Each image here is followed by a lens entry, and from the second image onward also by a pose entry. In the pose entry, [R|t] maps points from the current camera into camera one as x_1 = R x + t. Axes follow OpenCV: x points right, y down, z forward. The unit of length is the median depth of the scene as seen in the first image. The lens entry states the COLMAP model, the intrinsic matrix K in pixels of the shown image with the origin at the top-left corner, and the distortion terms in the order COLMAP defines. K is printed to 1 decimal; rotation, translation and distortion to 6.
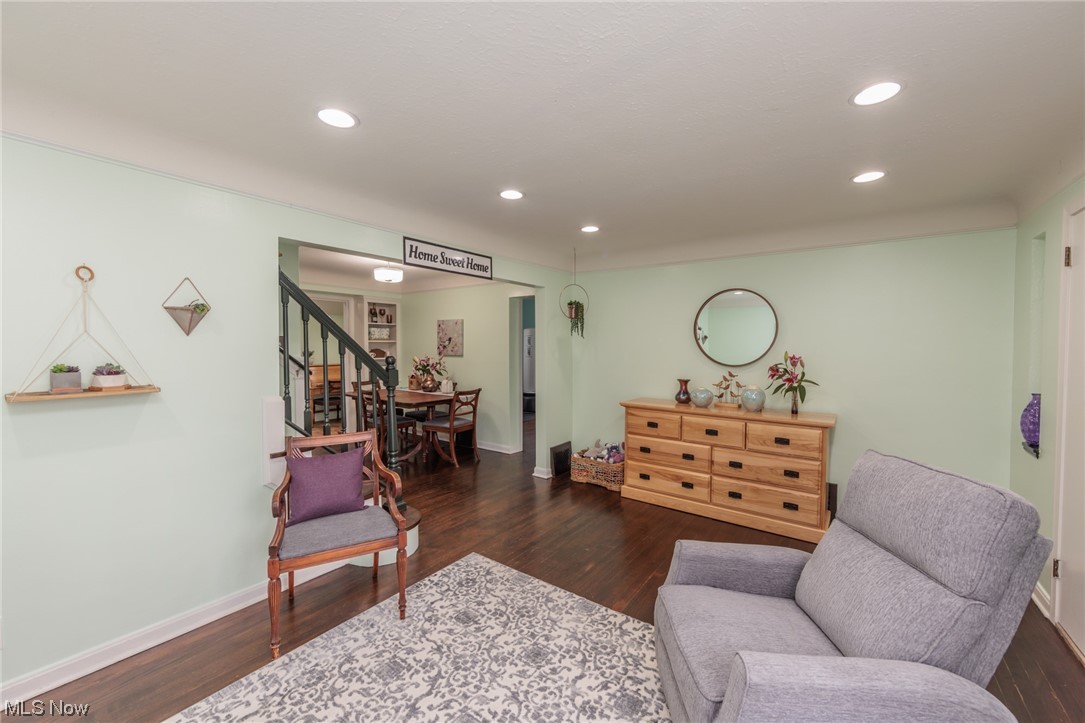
lens RADIAL K [[422.7, 0, 546.2], [0, 422.7, 350.4], [0, 0, 1]] dist [-0.001683, -0.000249]
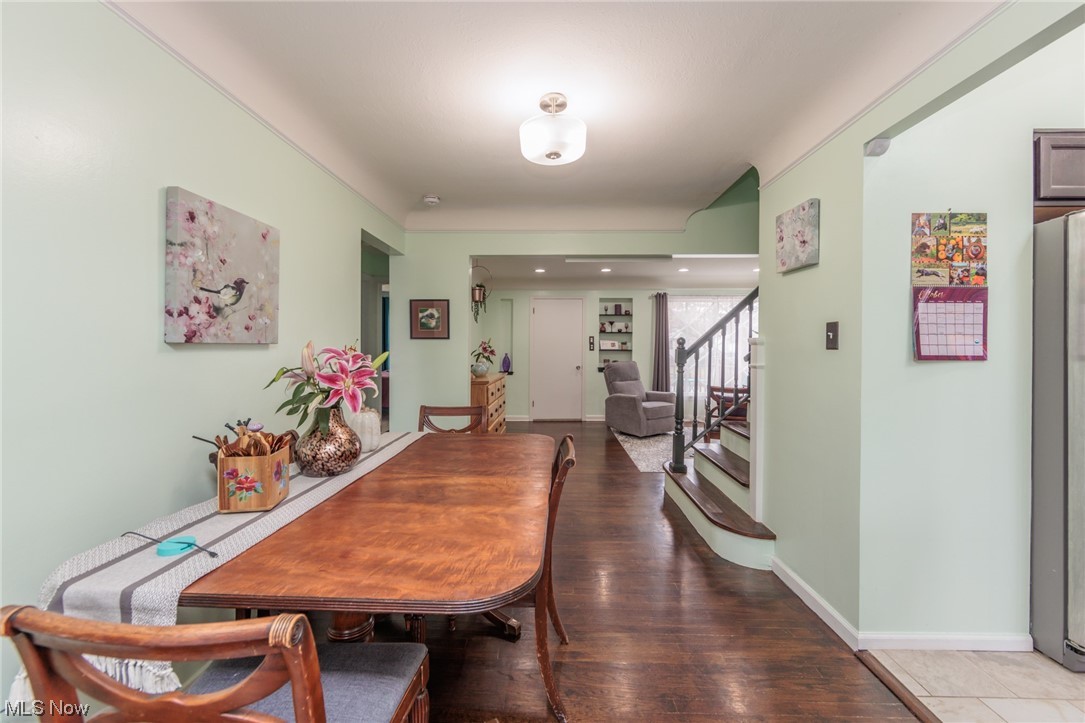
lens RADIAL K [[422.7, 0, 546.2], [0, 422.7, 350.4], [0, 0, 1]] dist [-0.001683, -0.000249]
pose [[-0.573889, -0.012521, 0.818837, -1.326067], [0.004971, 0.999811, 0.018772, 0.026333], [-0.818918, 0.014843, -0.573719, 2.345523]]
